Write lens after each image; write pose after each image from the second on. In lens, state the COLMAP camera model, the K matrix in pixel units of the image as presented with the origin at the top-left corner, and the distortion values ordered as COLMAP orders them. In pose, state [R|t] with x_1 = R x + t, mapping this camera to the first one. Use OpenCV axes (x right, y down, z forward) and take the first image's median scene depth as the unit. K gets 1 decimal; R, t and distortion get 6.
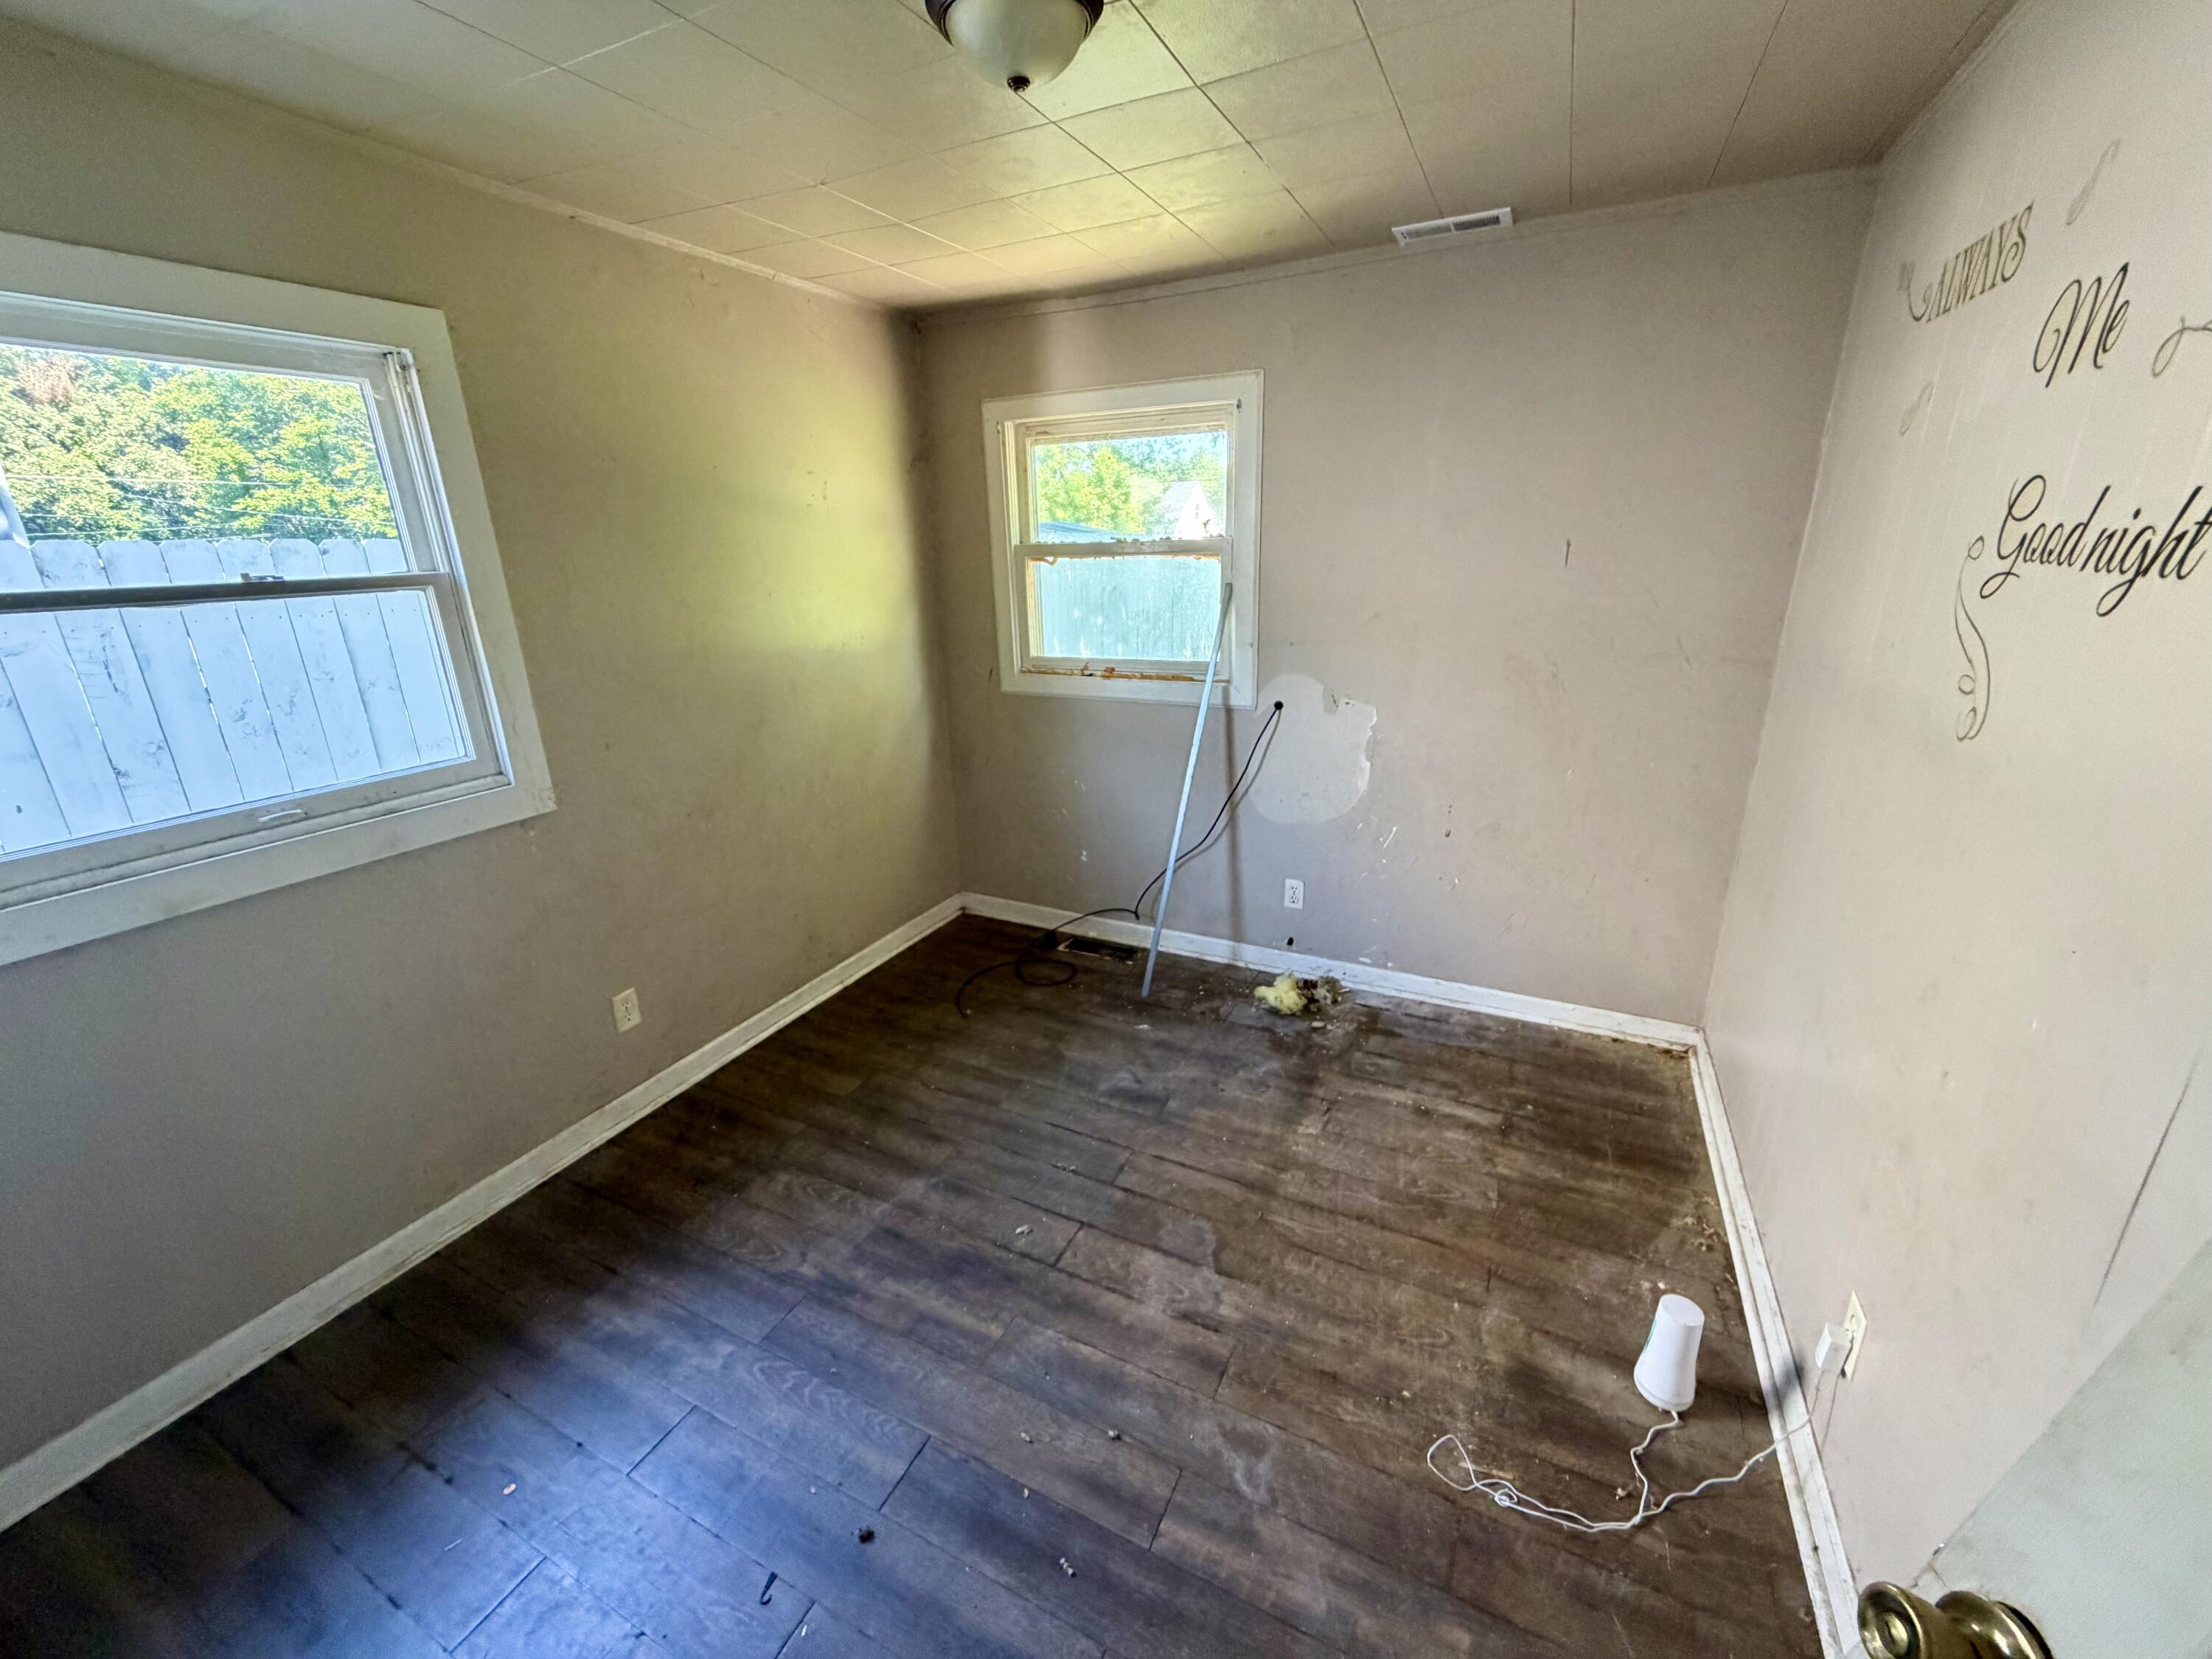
lens RADIAL K [[872.6, 0, 1101.3], [0, 872.6, 822.9], [0, 0, 1]] dist [-0.002009, -0.000230]
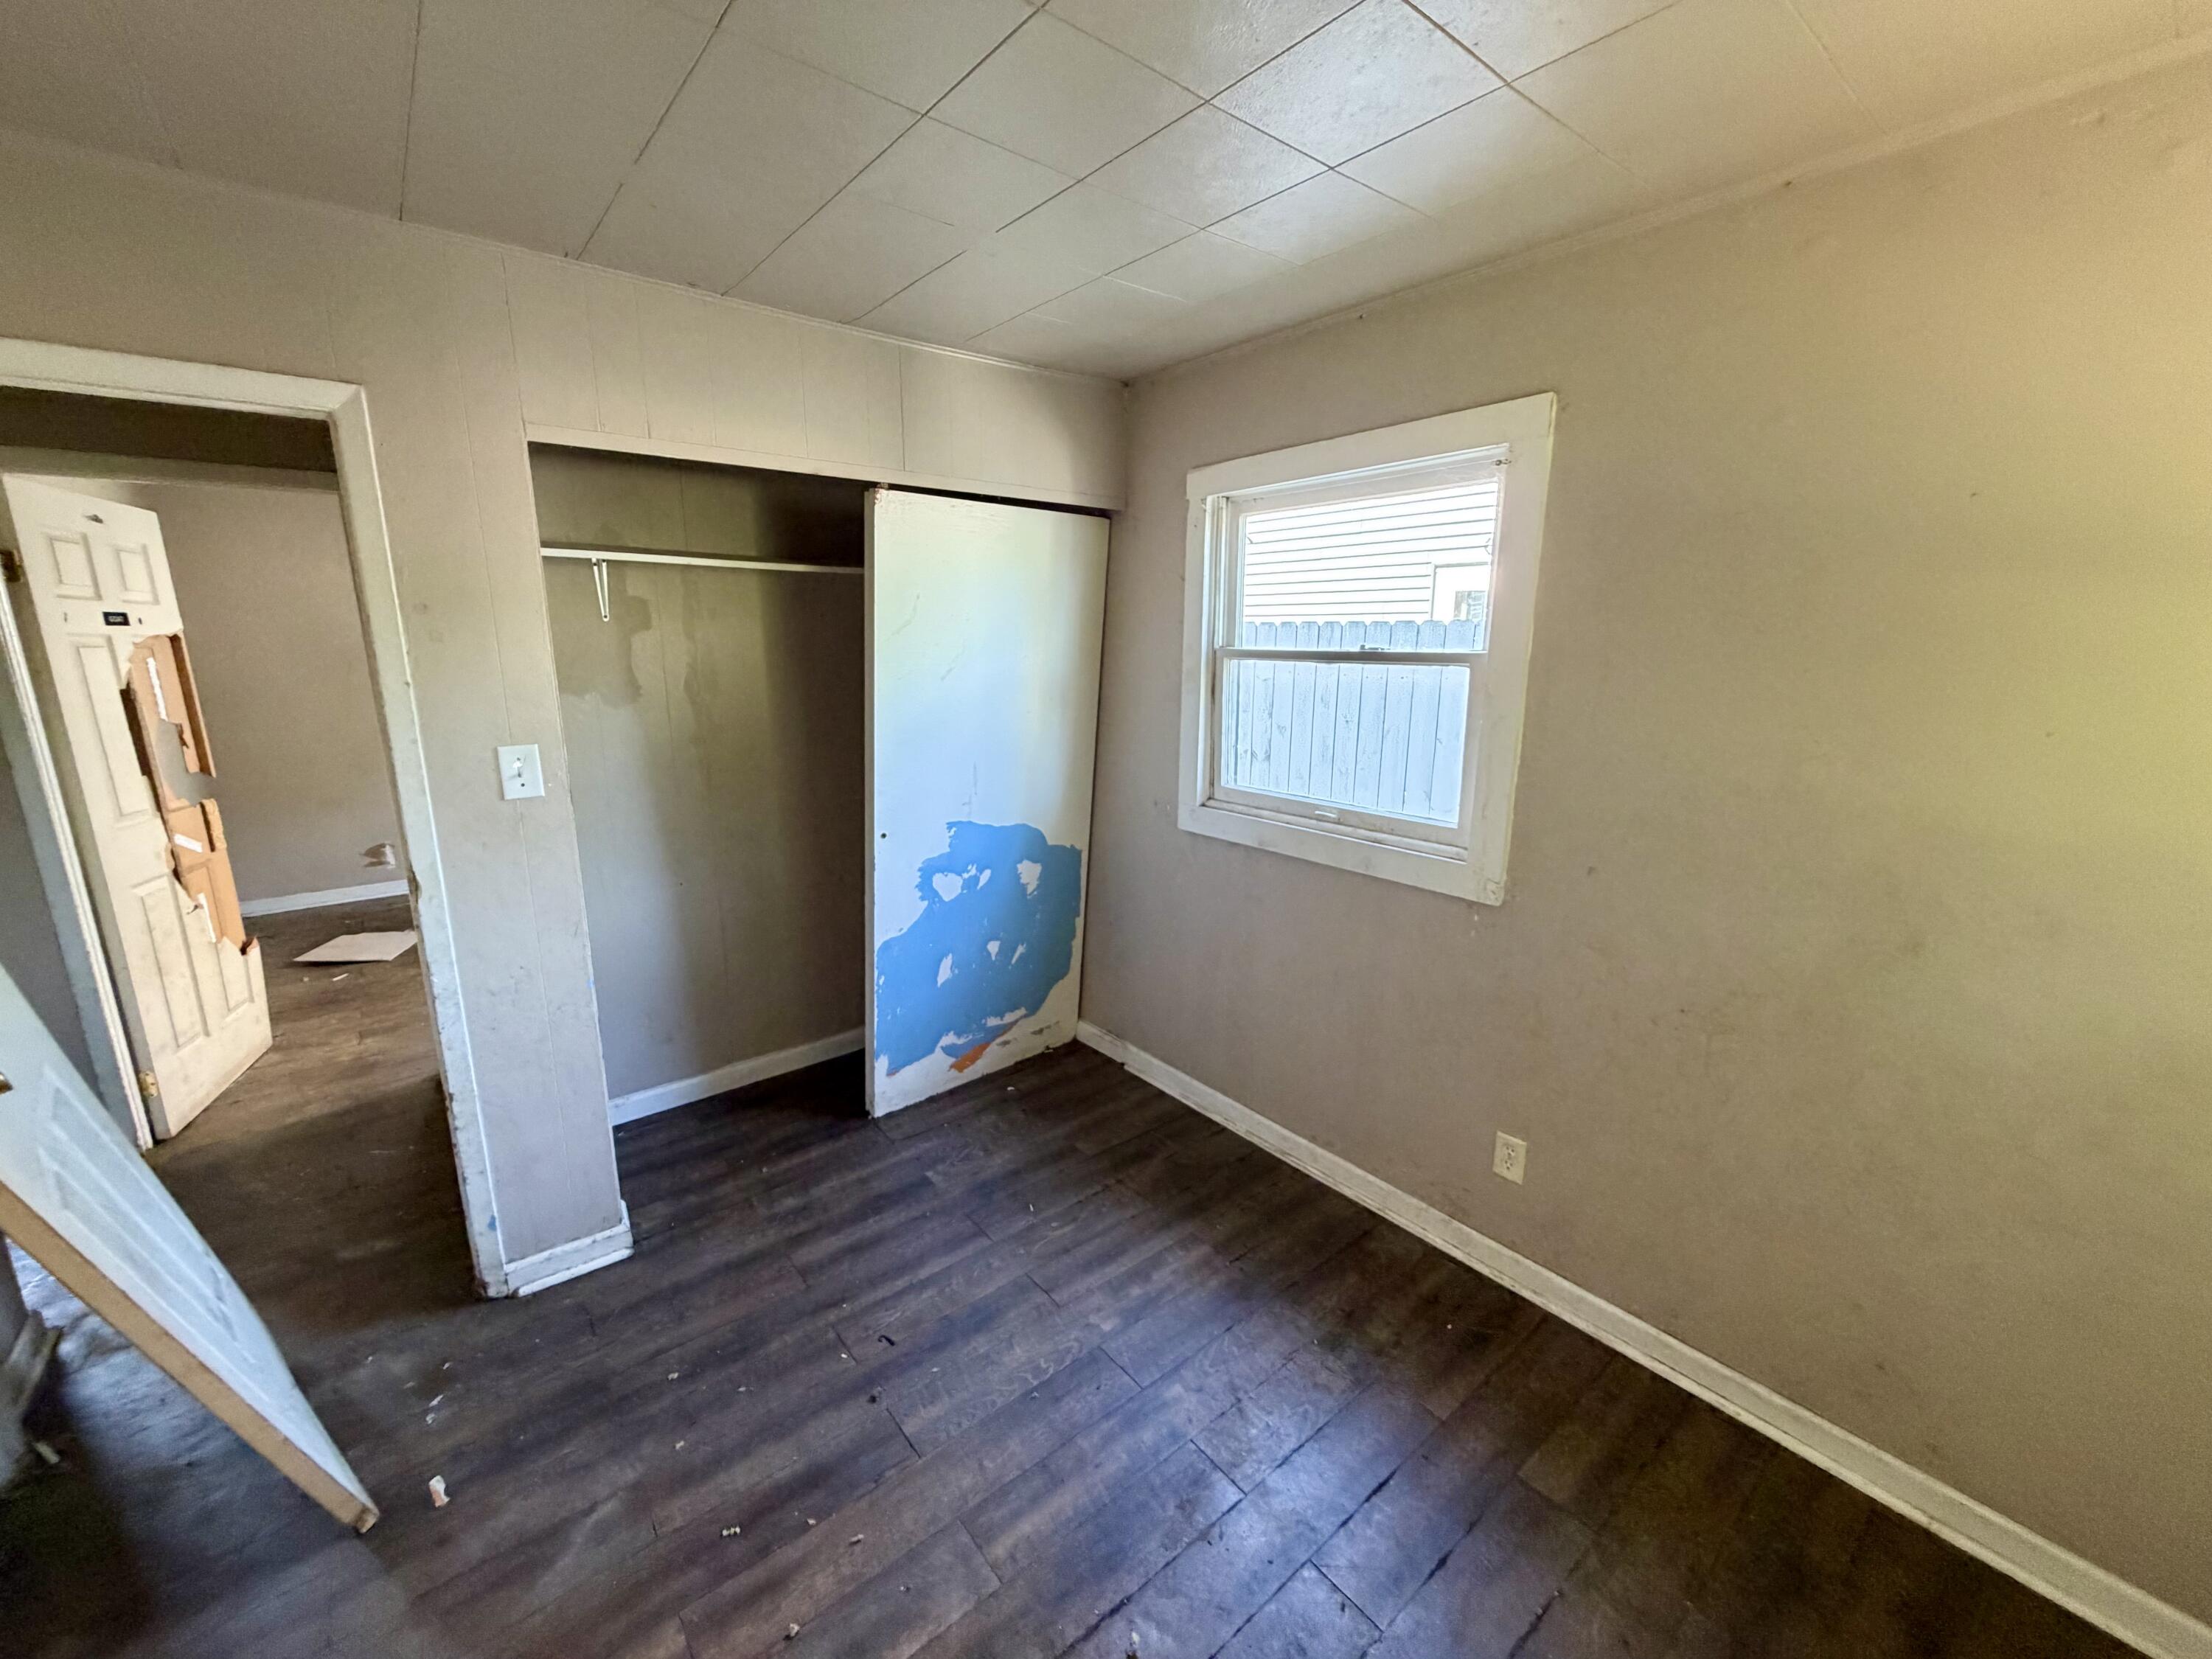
lens RADIAL K [[872.6, 0, 1101.3], [0, 872.6, 822.9], [0, 0, 1]] dist [-0.002009, -0.000230]
pose [[-0.416347, 0.200575, -0.886806, 0.384114], [-0.280859, 0.899289, 0.335259, -0.307909], [0.864739, 0.388651, -0.318082, 0.958400]]
